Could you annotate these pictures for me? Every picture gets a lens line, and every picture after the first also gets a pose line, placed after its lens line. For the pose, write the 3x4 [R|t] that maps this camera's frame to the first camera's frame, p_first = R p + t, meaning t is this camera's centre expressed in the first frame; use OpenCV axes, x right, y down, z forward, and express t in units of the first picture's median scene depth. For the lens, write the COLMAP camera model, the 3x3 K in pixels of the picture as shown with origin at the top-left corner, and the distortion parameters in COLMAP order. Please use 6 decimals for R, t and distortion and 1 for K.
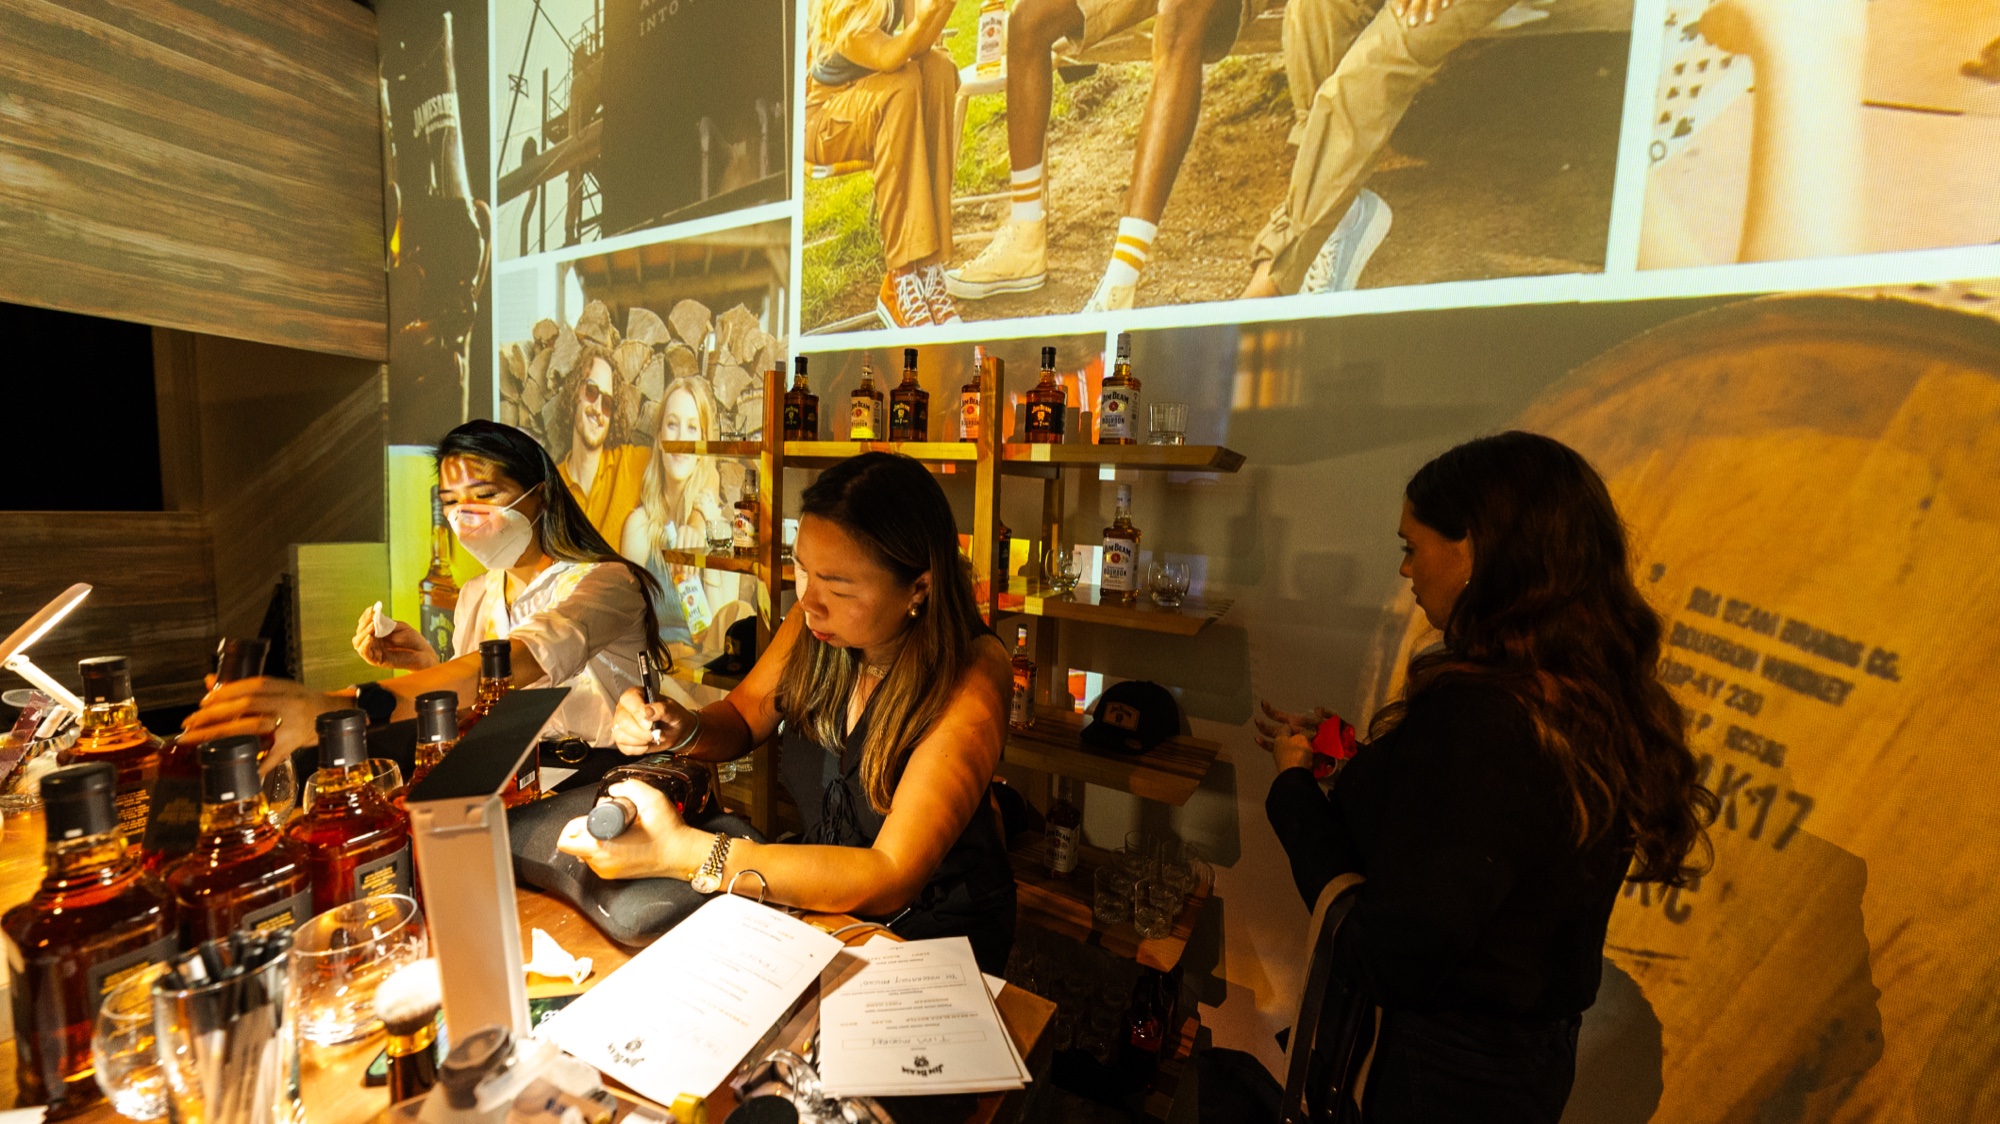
lens RADIAL K [[659.1, 0, 1002.8], [0, 659.1, 558.5], [0, 0, 1]] dist [-0.005661, 0.001087]
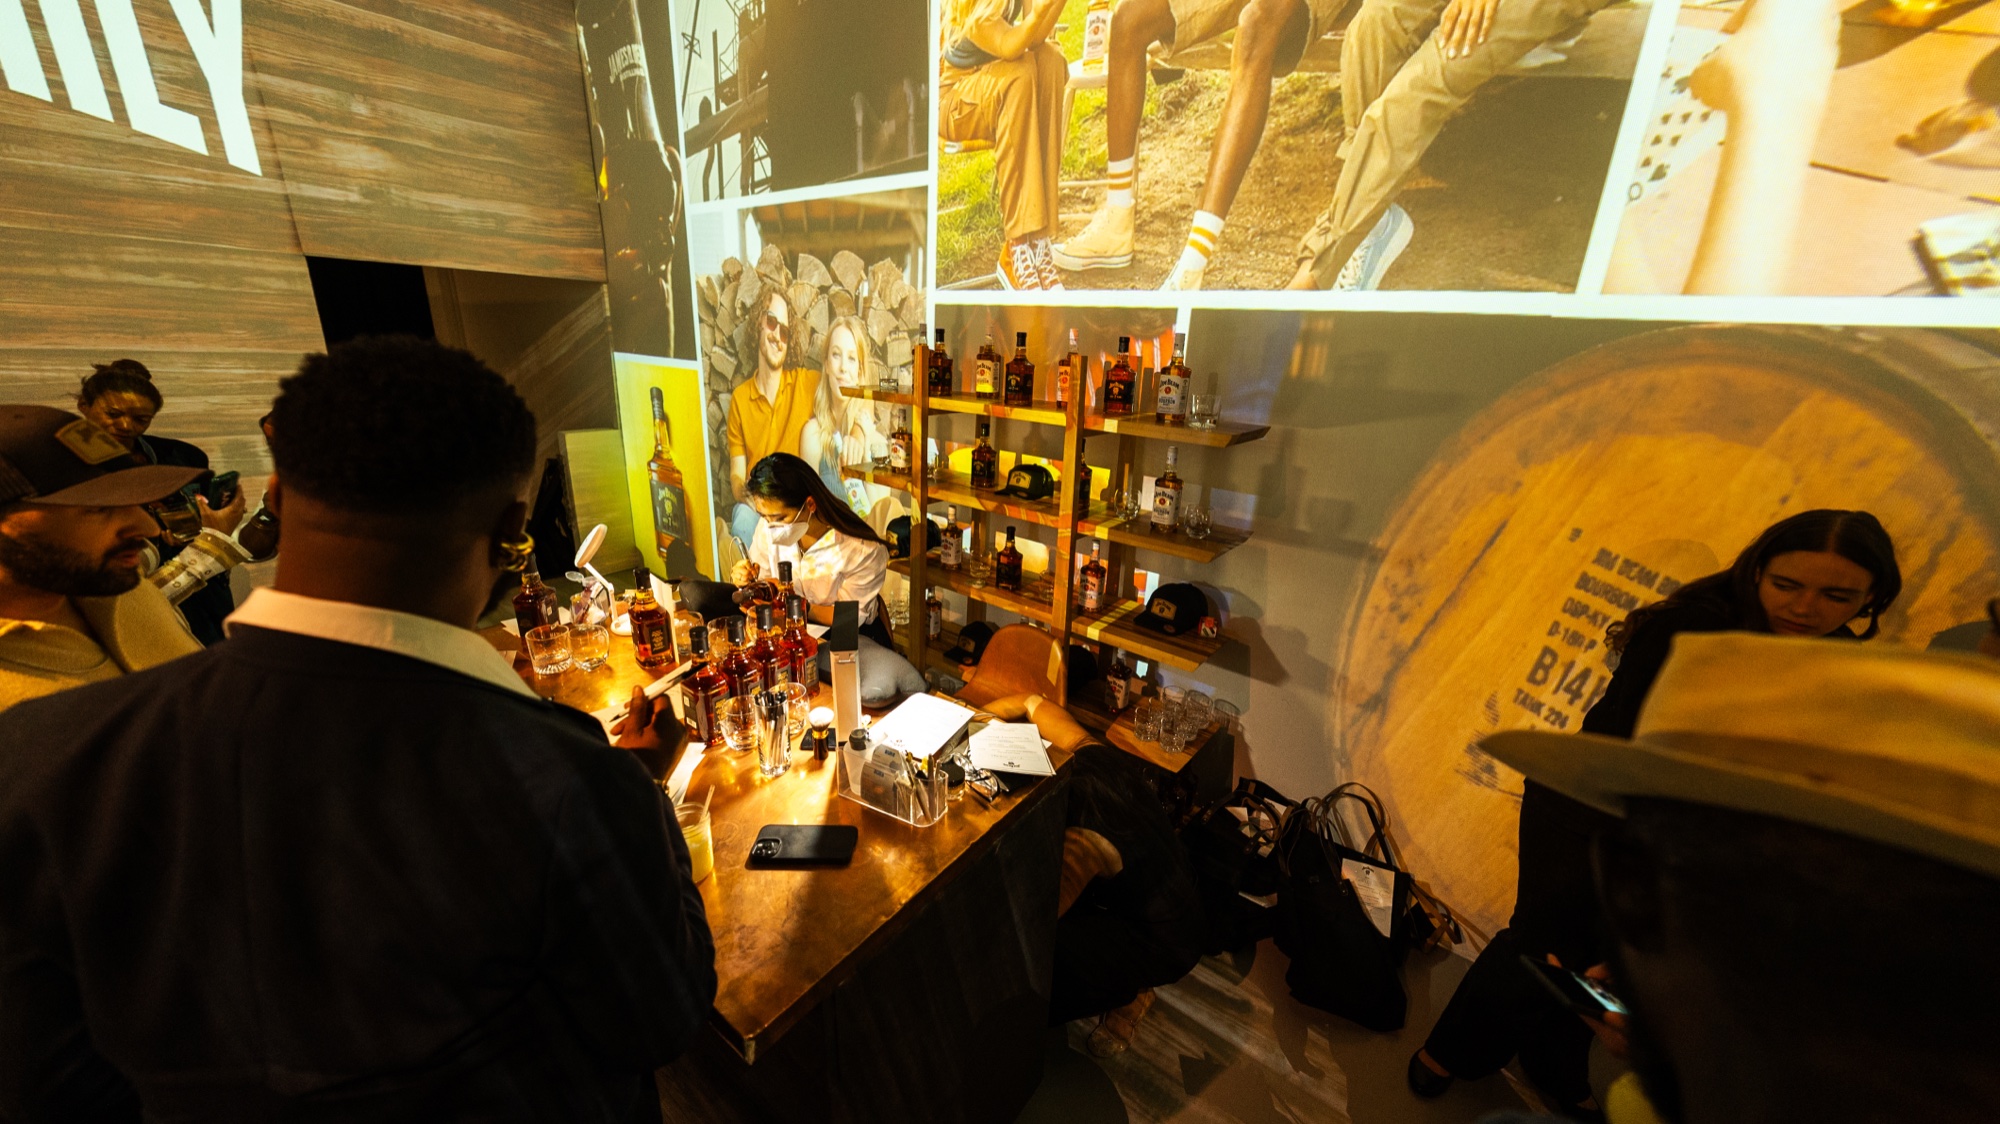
lens RADIAL K [[659.1, 0, 1015.3], [0, 659.1, 546.7], [0, 0, 1]] dist [-0.005661, 0.001087]
pose [[0.987265, 0.049804, -0.151086, 0.057379], [-0.018597, 0.979351, 0.201311, -0.131078], [0.157993, -0.195938, 0.967805, -0.302848]]
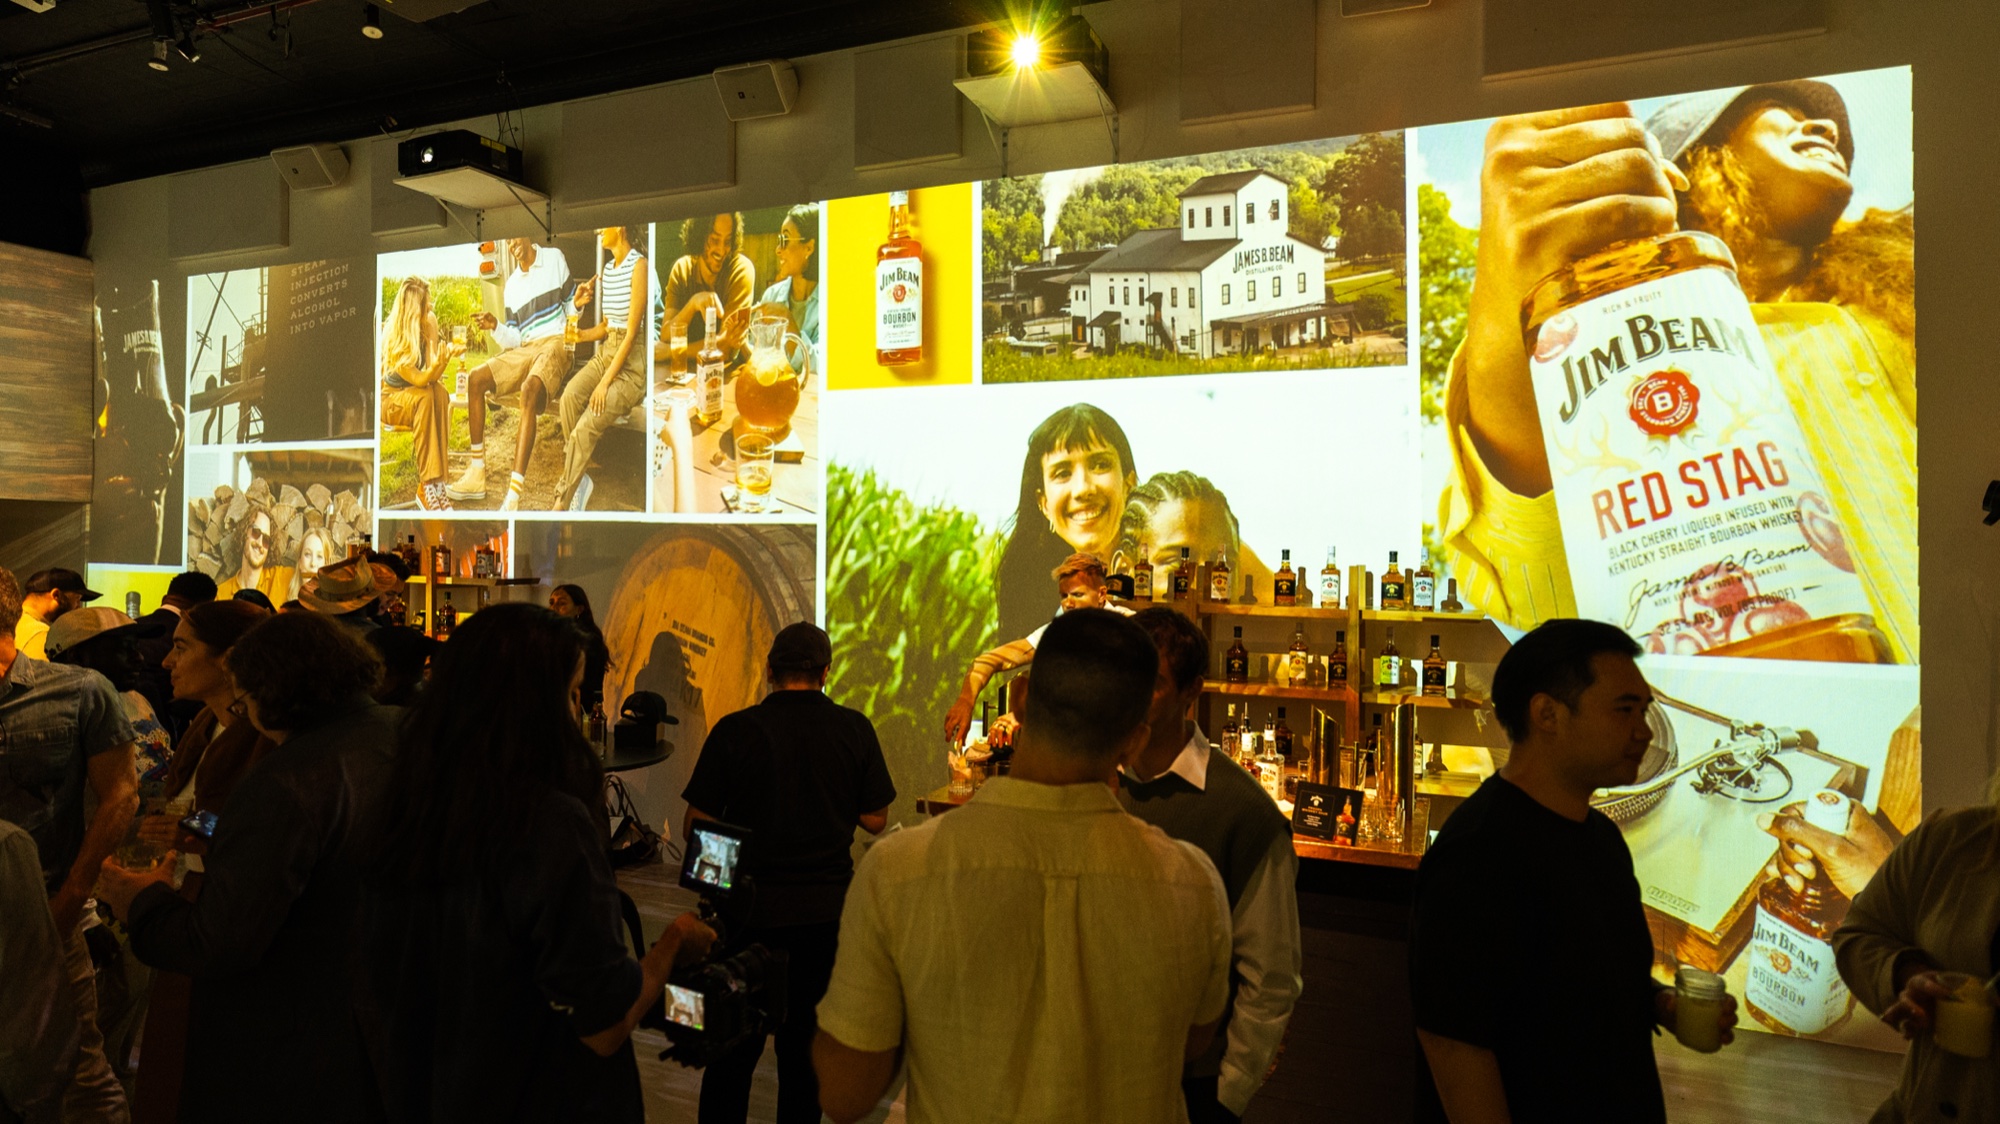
lens RADIAL K [[1070.8, 0, 1008.2], [0, 1070.8, 563.5], [0, 0, 1]] dist [0.001835, -0.000070]
pose [[0.994595, -0.030071, 0.099383, 1.335499], [0.038012, 0.996149, -0.079002, 0.145415], [-0.096625, 0.082353, 0.991908, -2.507254]]
